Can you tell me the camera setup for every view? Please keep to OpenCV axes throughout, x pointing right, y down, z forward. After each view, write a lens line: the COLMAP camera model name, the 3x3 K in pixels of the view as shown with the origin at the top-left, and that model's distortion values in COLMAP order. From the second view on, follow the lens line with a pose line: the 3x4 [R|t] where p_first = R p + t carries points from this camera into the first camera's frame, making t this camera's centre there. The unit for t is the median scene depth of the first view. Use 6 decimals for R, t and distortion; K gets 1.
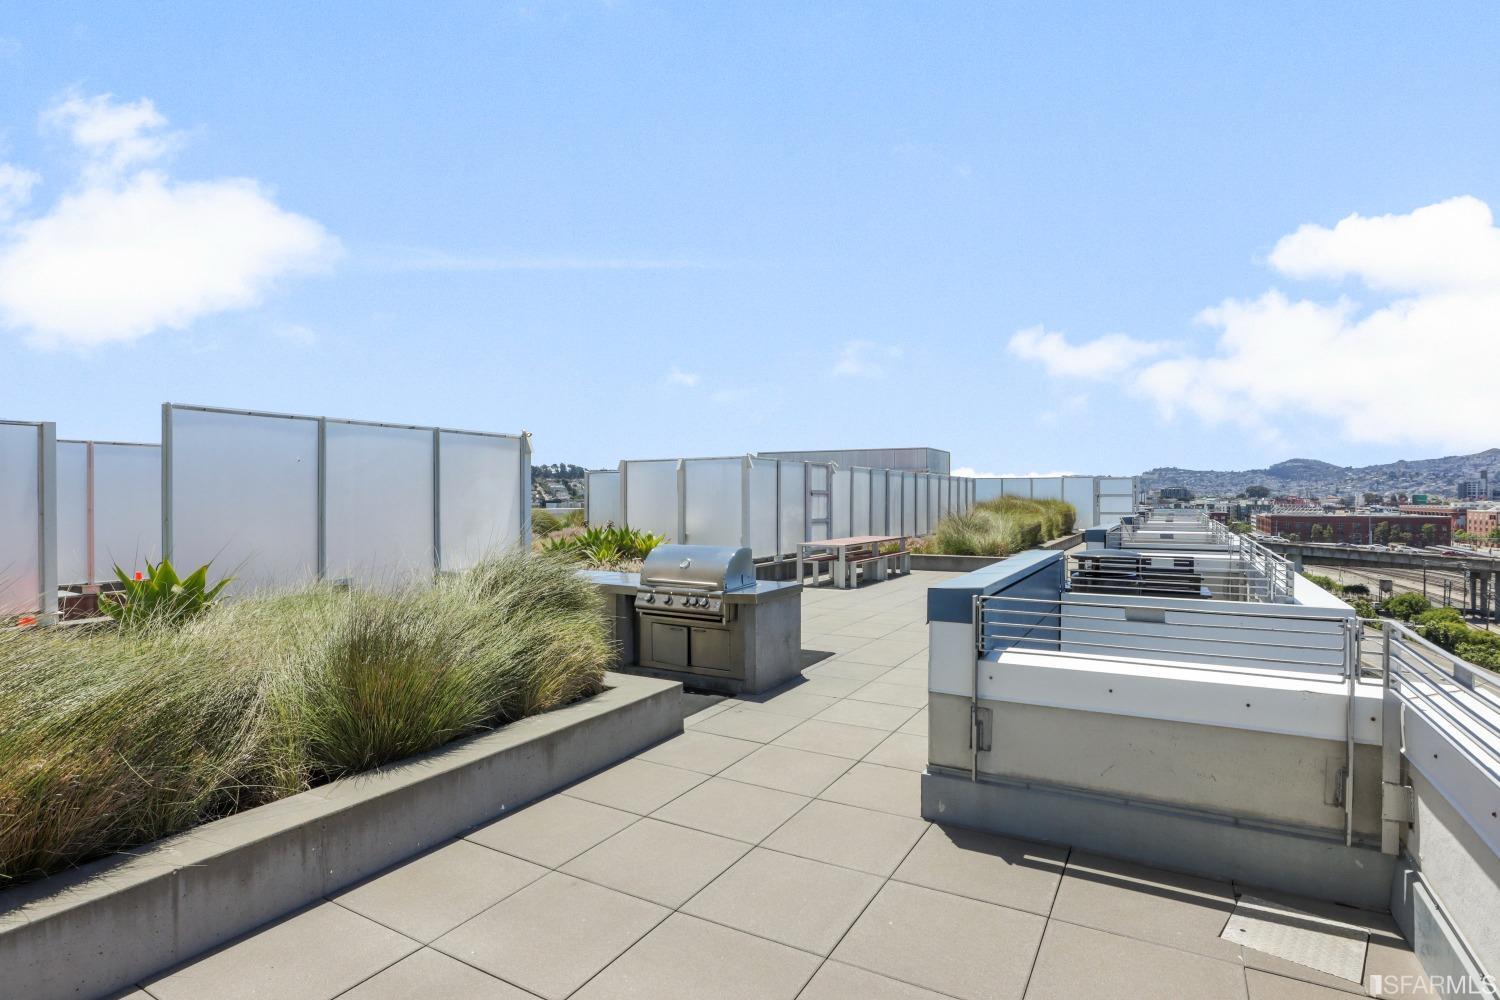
lens RADIAL K [[746.9, 0, 774.6], [0, 746.9, 494.2], [0, 0, 1]] dist [-0.017047, -0.002359]
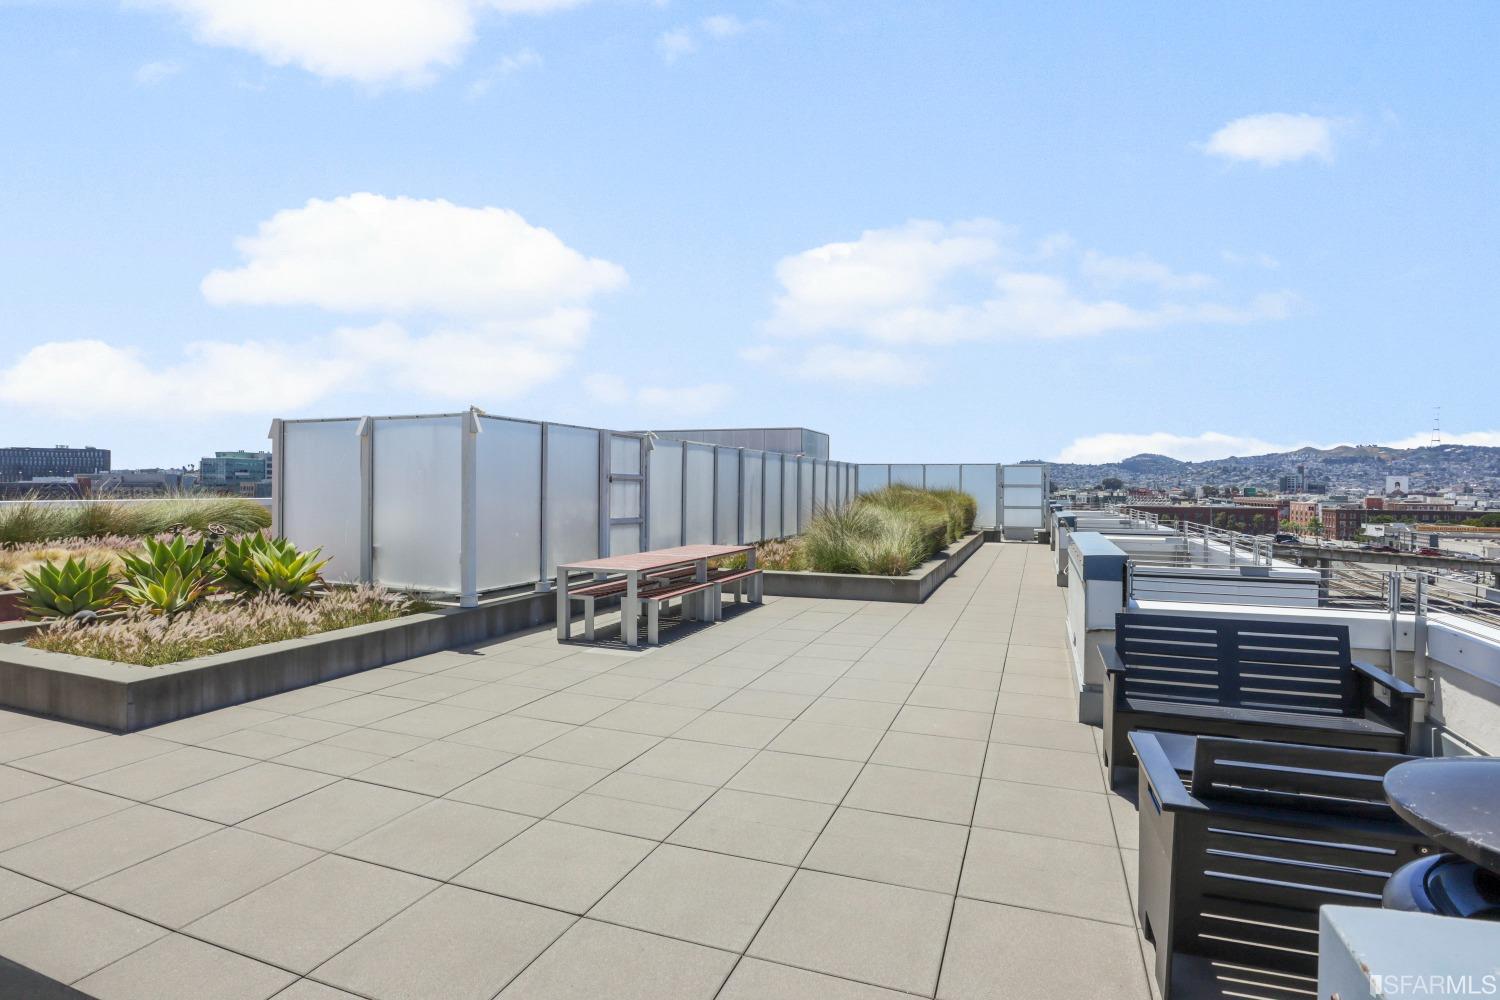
lens RADIAL K [[746.9, 0, 757.7], [0, 746.9, 498.8], [0, 0, 1]] dist [-0.017047, -0.002359]
pose [[0.991241, 0.004172, 0.131998, 0.085845], [-0.006905, 0.999771, 0.020253, 0.001983], [-0.131884, -0.020987, 0.991043, 0.334929]]
